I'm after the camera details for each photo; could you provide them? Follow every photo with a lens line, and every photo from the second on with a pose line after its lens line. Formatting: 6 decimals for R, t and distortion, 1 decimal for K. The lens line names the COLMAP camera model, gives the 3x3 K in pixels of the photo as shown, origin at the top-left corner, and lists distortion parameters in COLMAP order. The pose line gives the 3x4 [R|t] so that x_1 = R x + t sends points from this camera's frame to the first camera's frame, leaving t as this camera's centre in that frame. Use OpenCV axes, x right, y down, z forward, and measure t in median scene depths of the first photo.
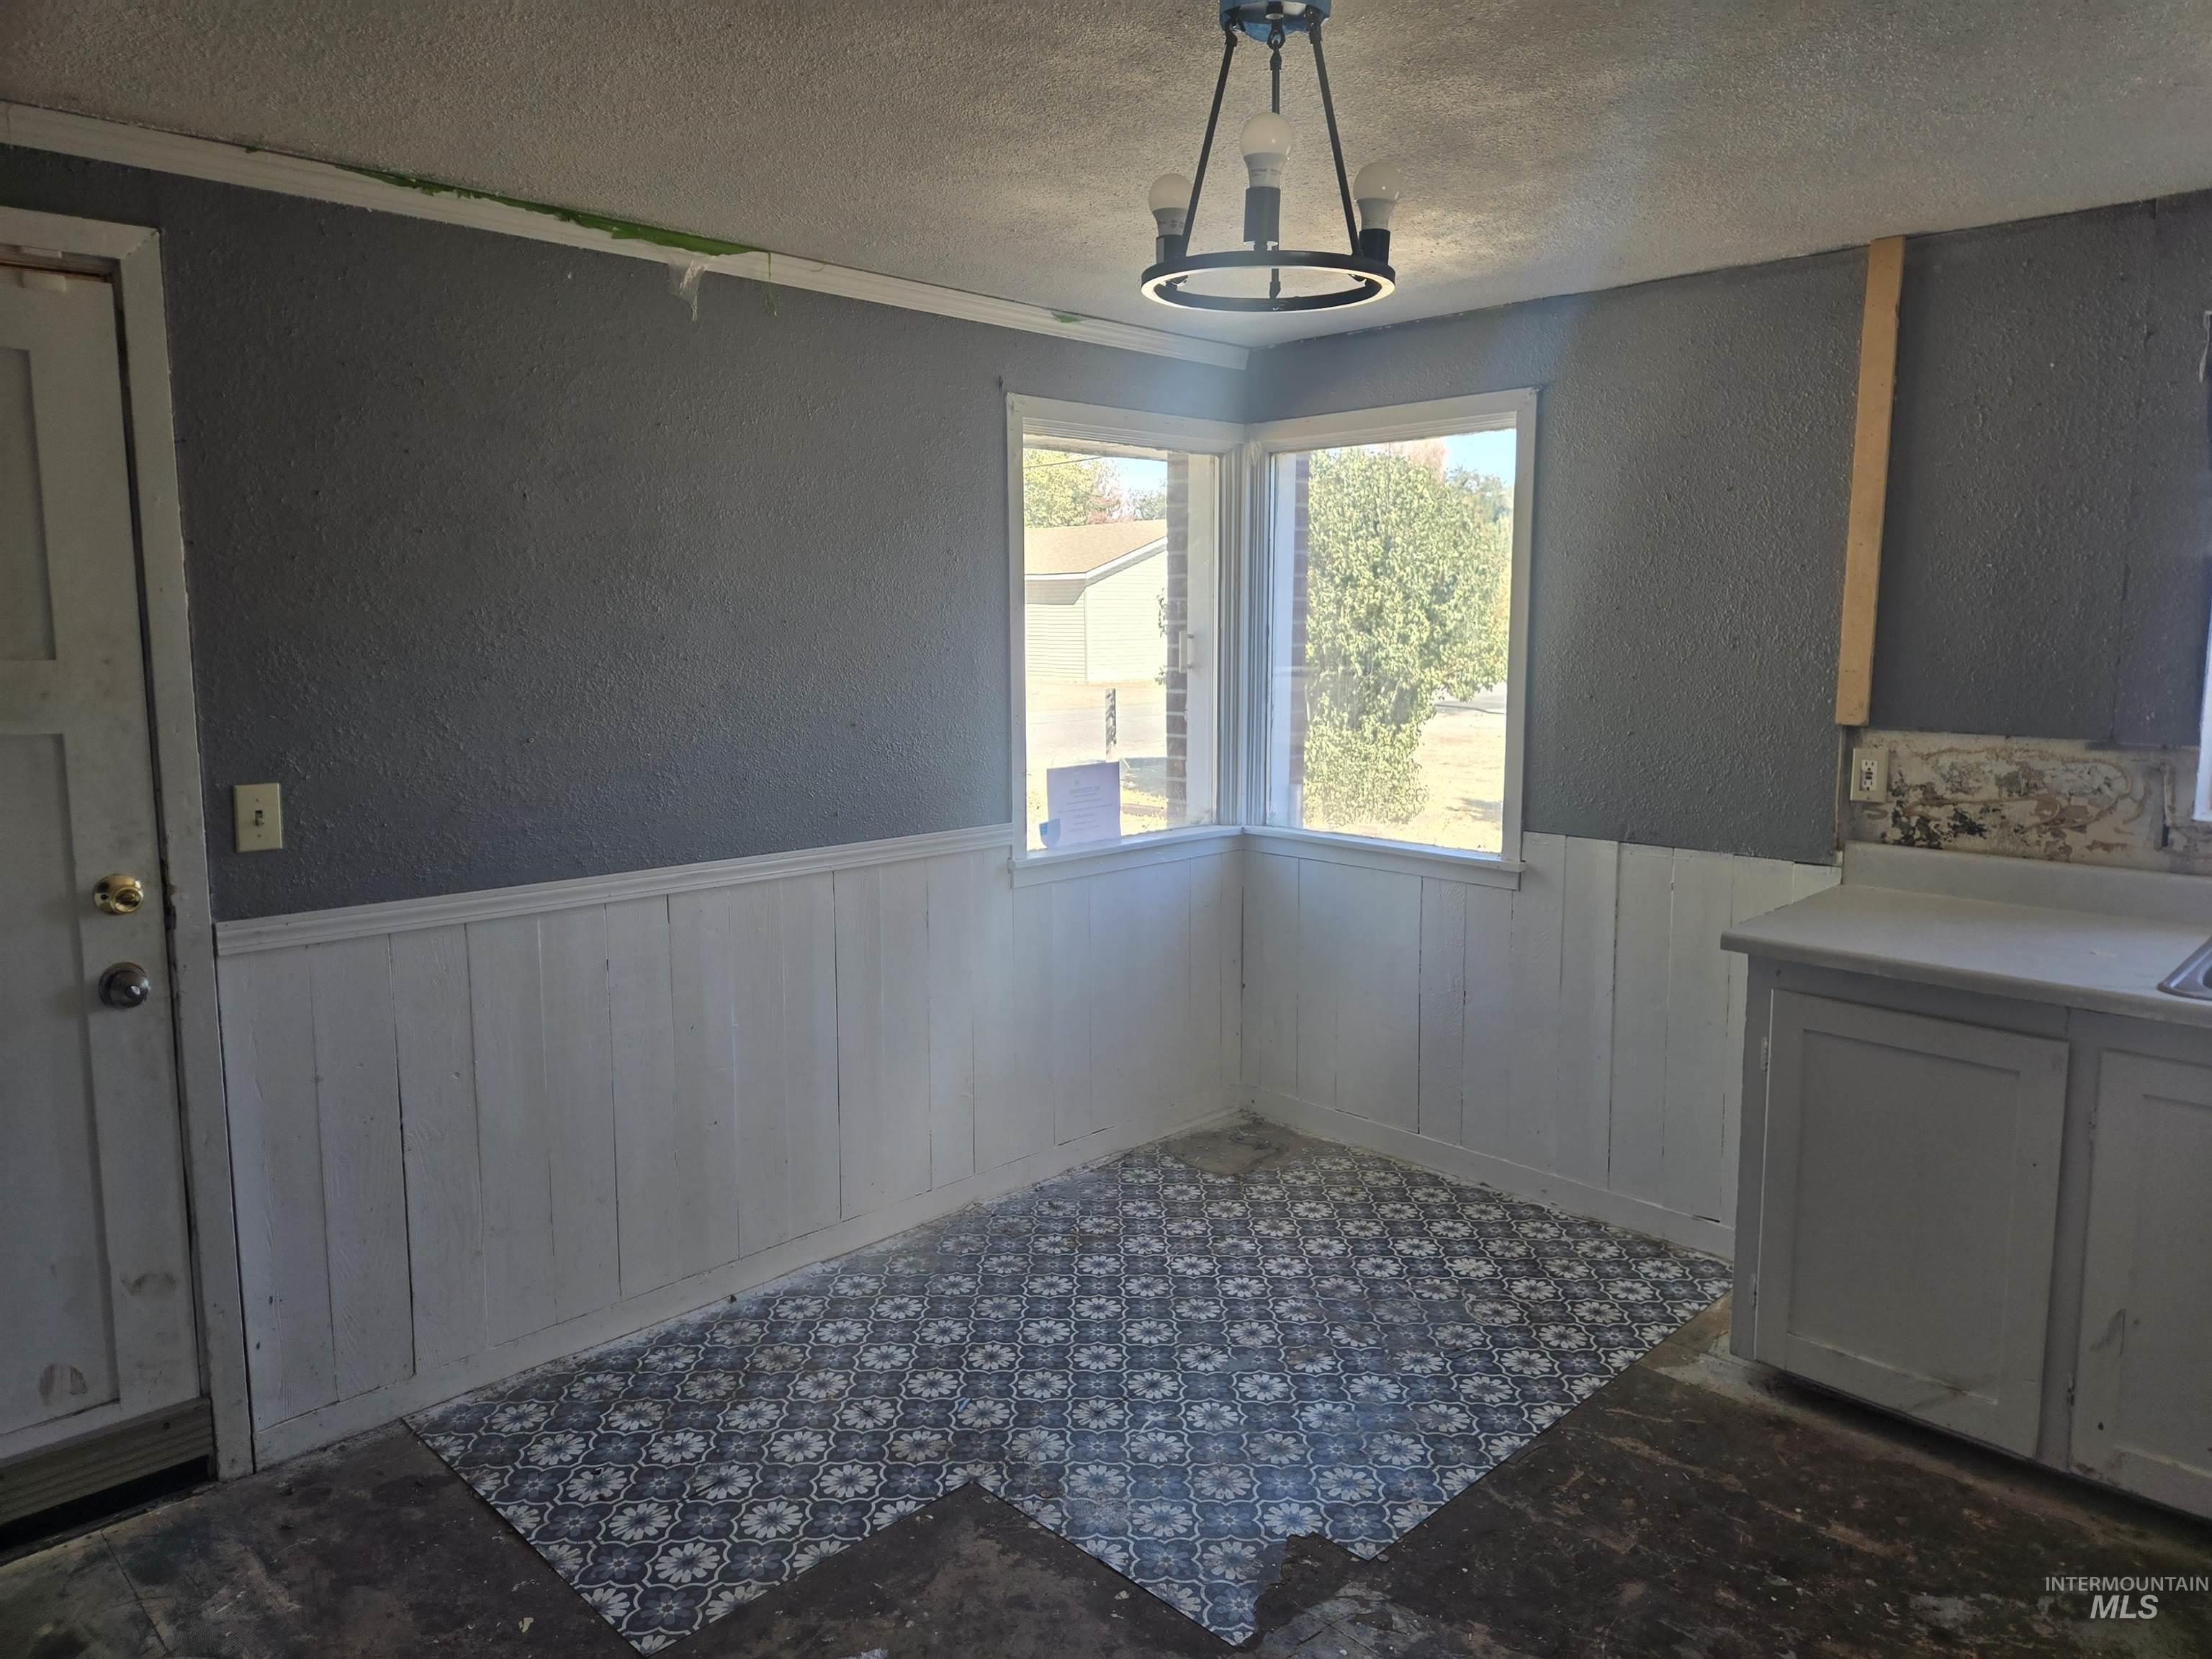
lens RADIAL K [[1480.4, 0, 1106.7], [0, 1480.4, 808.7], [0, 0, 1]] dist [0.062698, -0.048714]
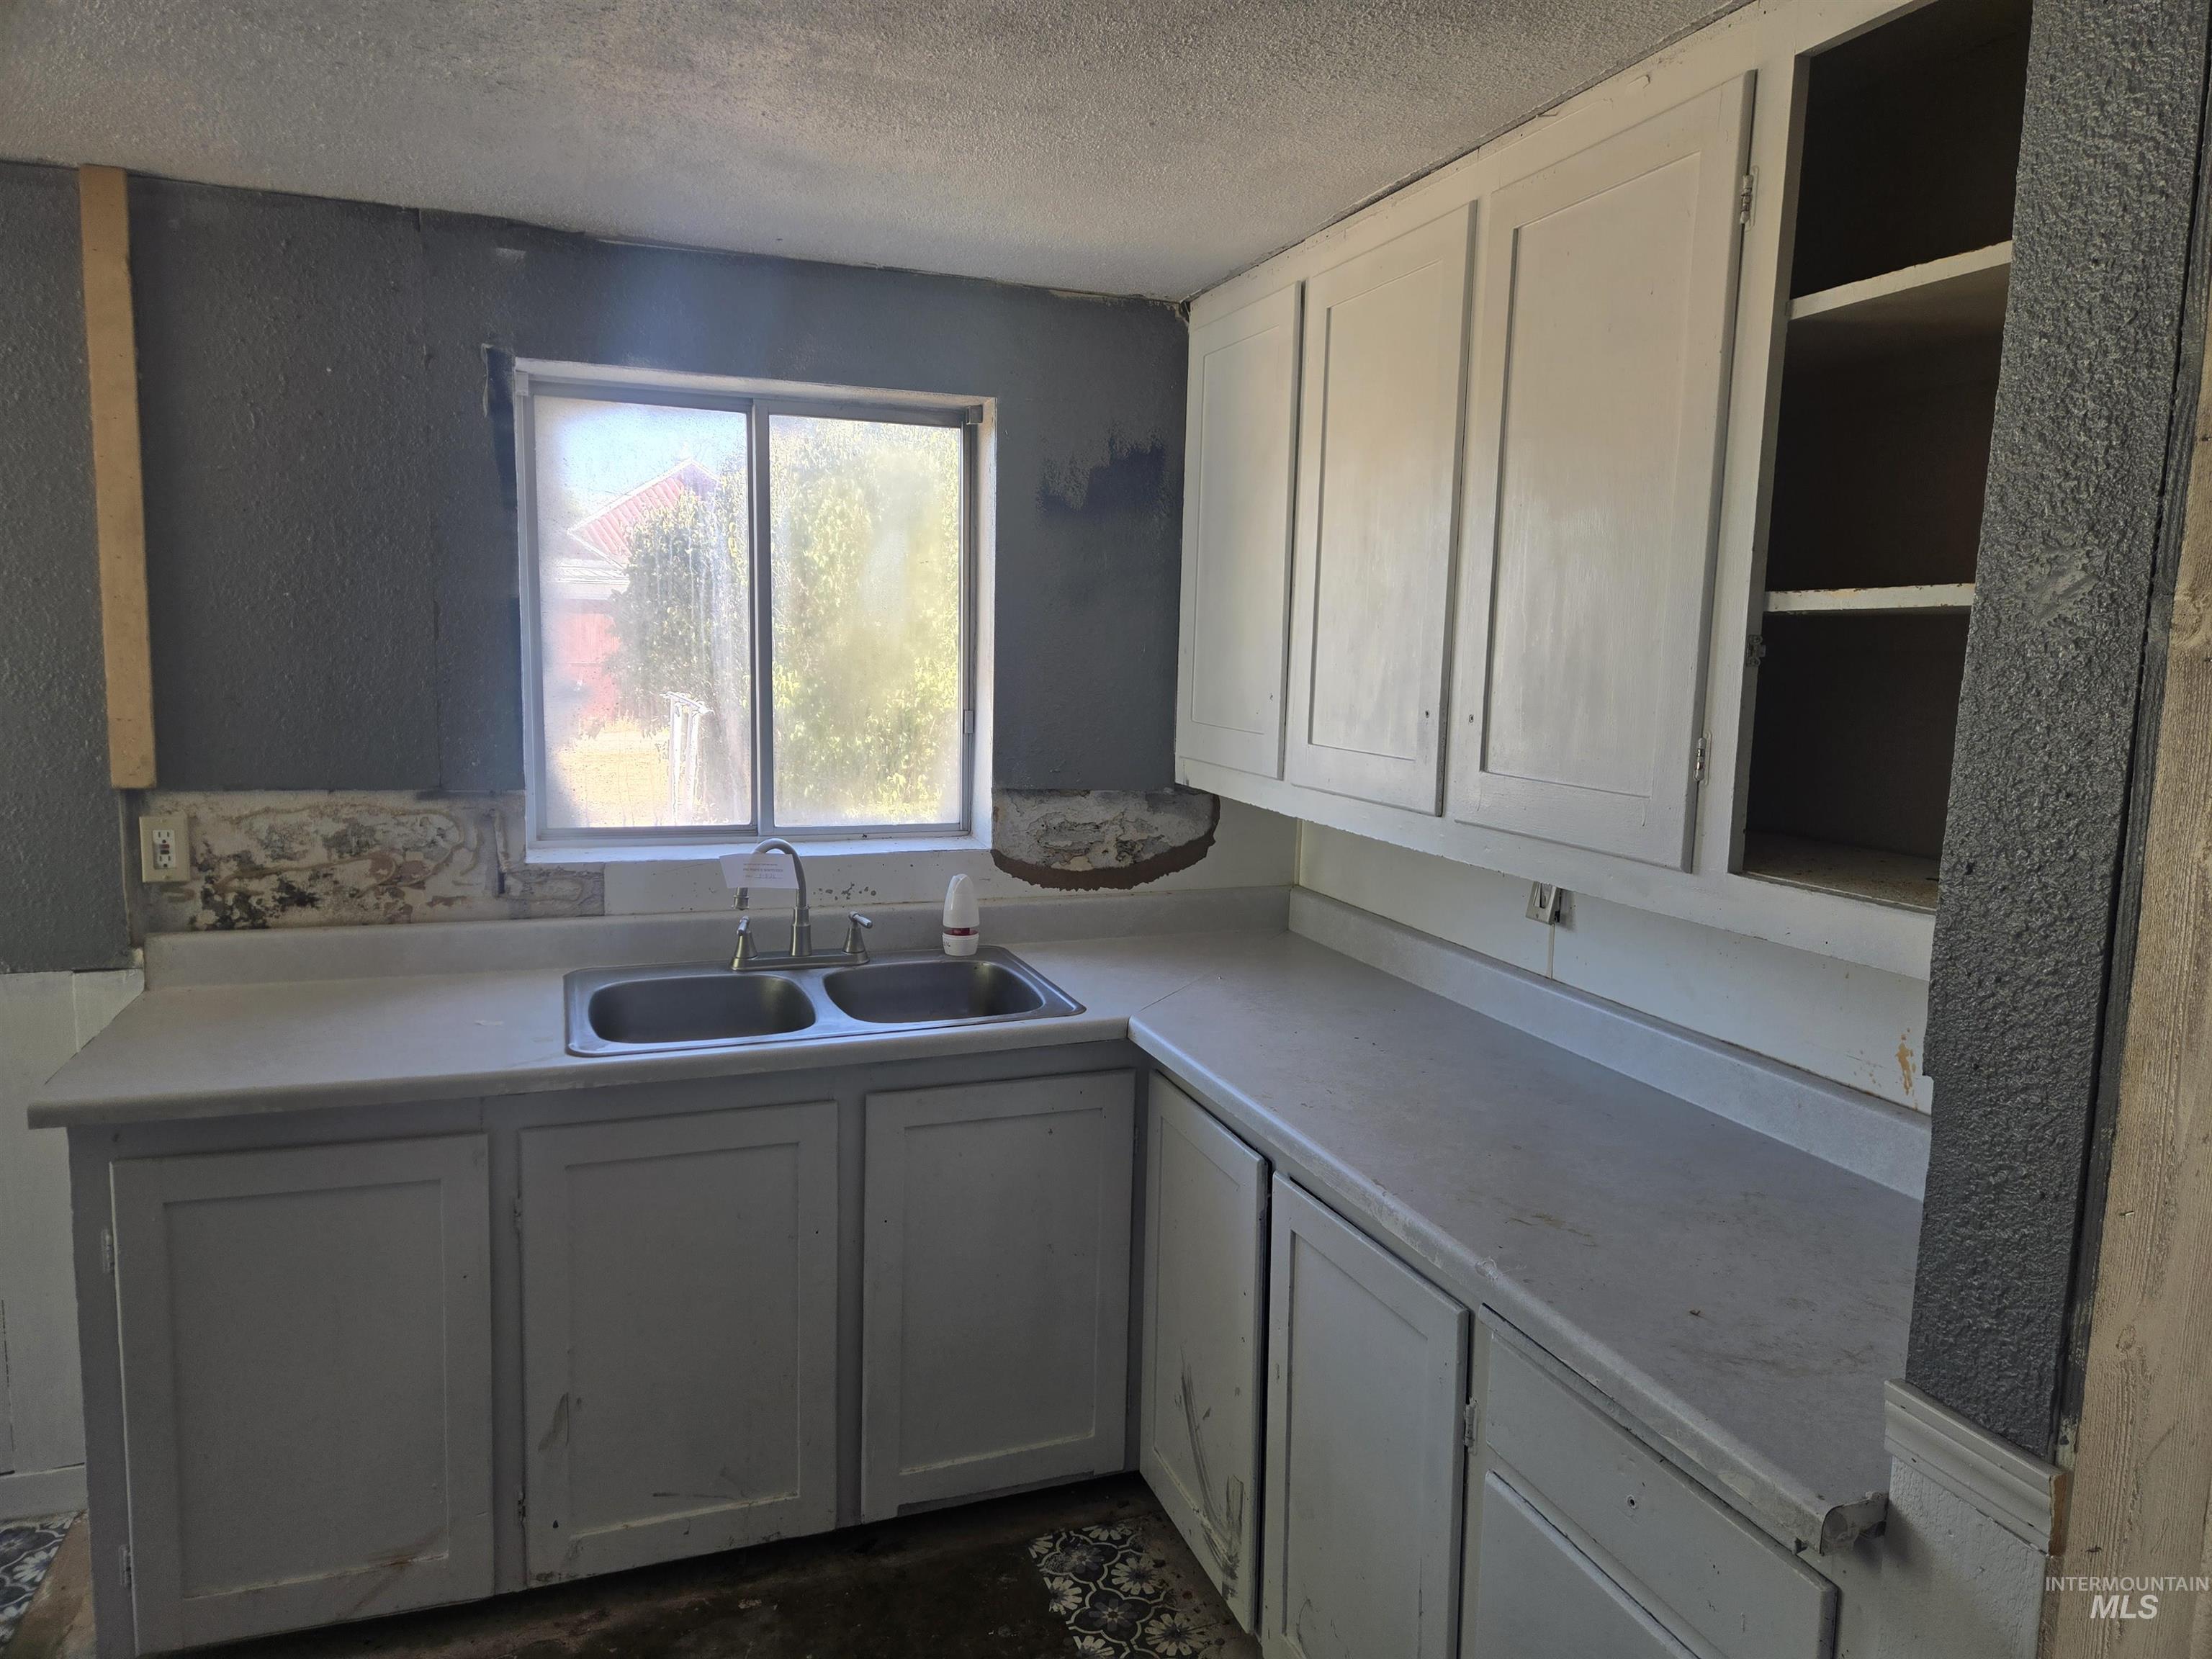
lens RADIAL K [[1480.4, 0, 1110.7], [0, 1480.4, 817.7], [0, 0, 1]] dist [0.062698, -0.048714]
pose [[0.424315, -0.095703, 0.900443, 0.003447], [0.091764, 0.993825, 0.062386, -0.044626], [-0.900853, 0.056157, 0.430477, 0.212787]]
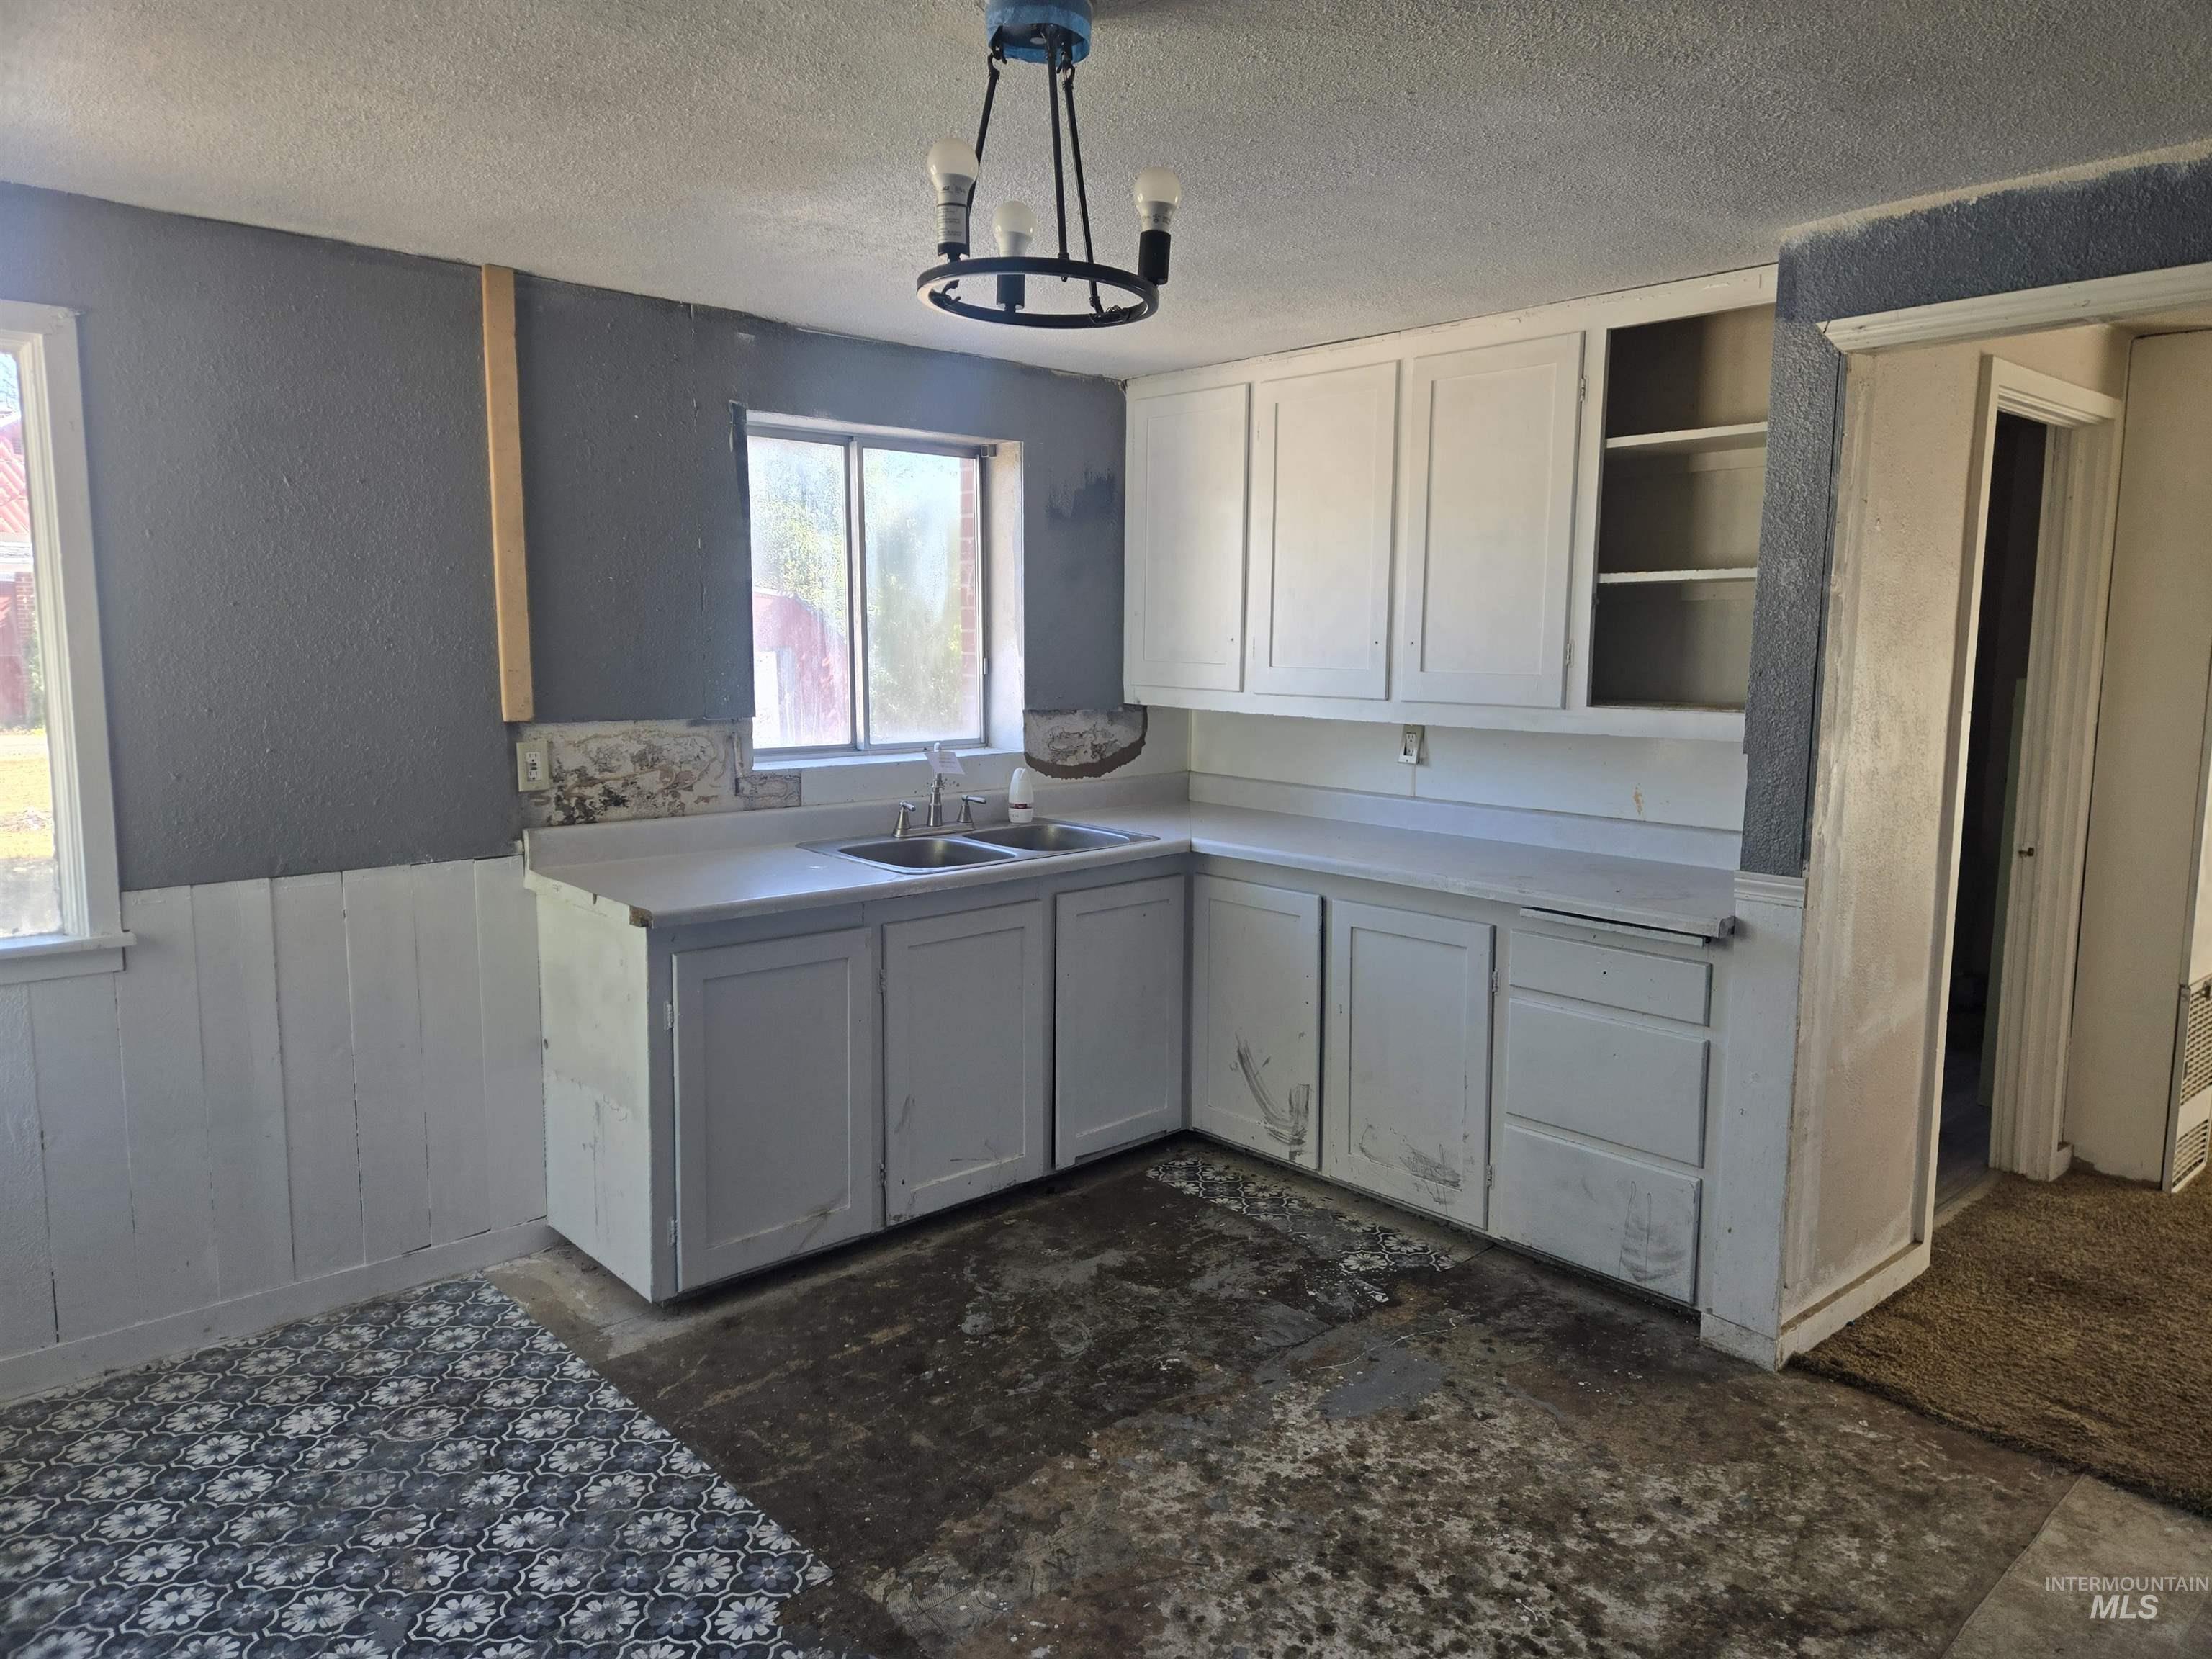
lens RADIAL K [[1480.4, 0, 1123.5], [0, 1480.4, 816.4], [0, 0, 1]] dist [0.062698, -0.048714]
pose [[0.037213, -0.122116, 0.991818, -0.575616], [0.120729, 0.985785, 0.116844, -0.064067], [-0.991988, 0.115393, 0.051427, 0.550808]]
